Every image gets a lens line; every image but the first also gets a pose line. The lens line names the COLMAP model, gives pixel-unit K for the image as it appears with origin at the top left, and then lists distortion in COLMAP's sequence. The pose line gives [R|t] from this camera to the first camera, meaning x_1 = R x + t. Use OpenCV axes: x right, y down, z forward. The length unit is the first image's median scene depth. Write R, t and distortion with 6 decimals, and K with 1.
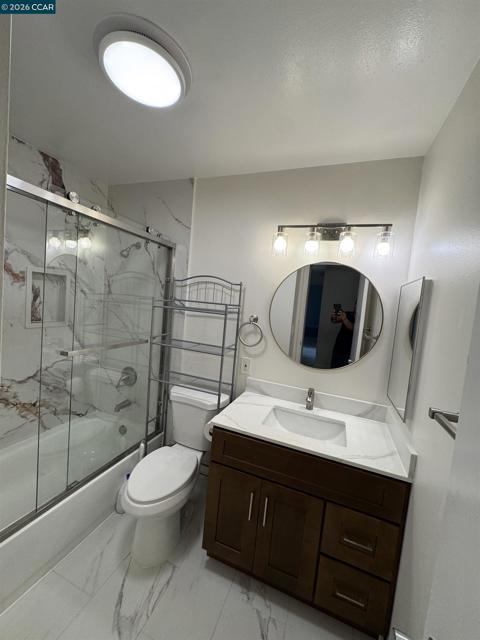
lens RADIAL K [[255.5, 0, 243.4], [0, 255.5, 320.0], [0, 0, 1]] dist [-0.002327, 0.001127]
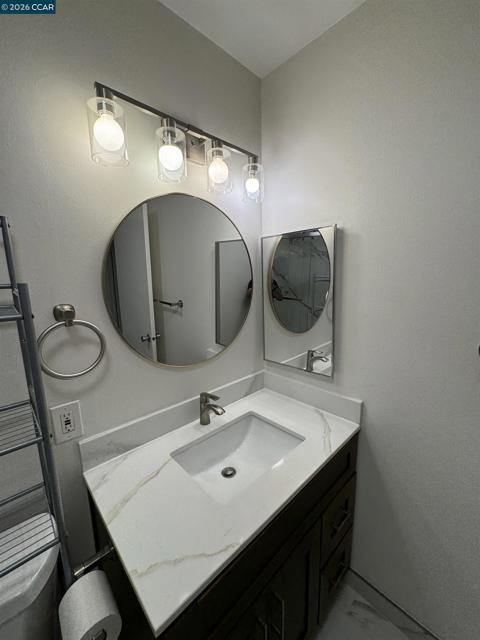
lens RADIAL K [[255.5, 0, 239.7], [0, 255.5, 319.2], [0, 0, 1]] dist [-0.002327, 0.001127]
pose [[0.435258, -0.252981, 0.864032, -0.218871], [0.129920, 0.967314, 0.217774, -0.054066], [-0.890882, 0.017467, 0.453899, 0.601550]]
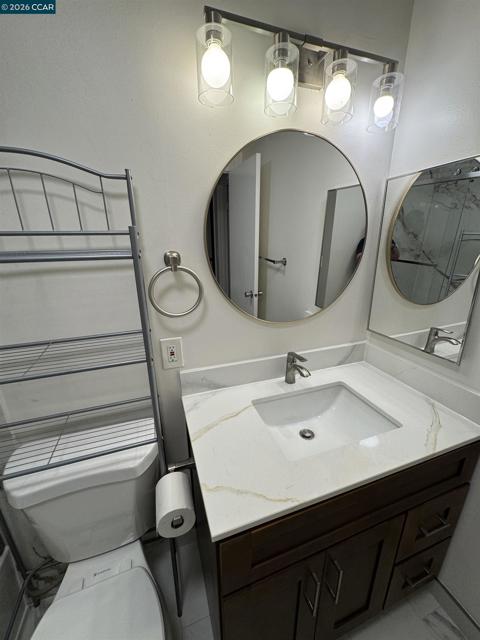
lens RADIAL K [[255.5, 0, 240.0], [0, 255.5, 318.9], [0, 0, 1]] dist [-0.002327, 0.001127]
pose [[0.765291, -0.290441, 0.574433, -0.183256], [0.131550, 0.944150, 0.302117, -0.030054], [-0.630098, -0.155641, 0.760757, 0.591370]]
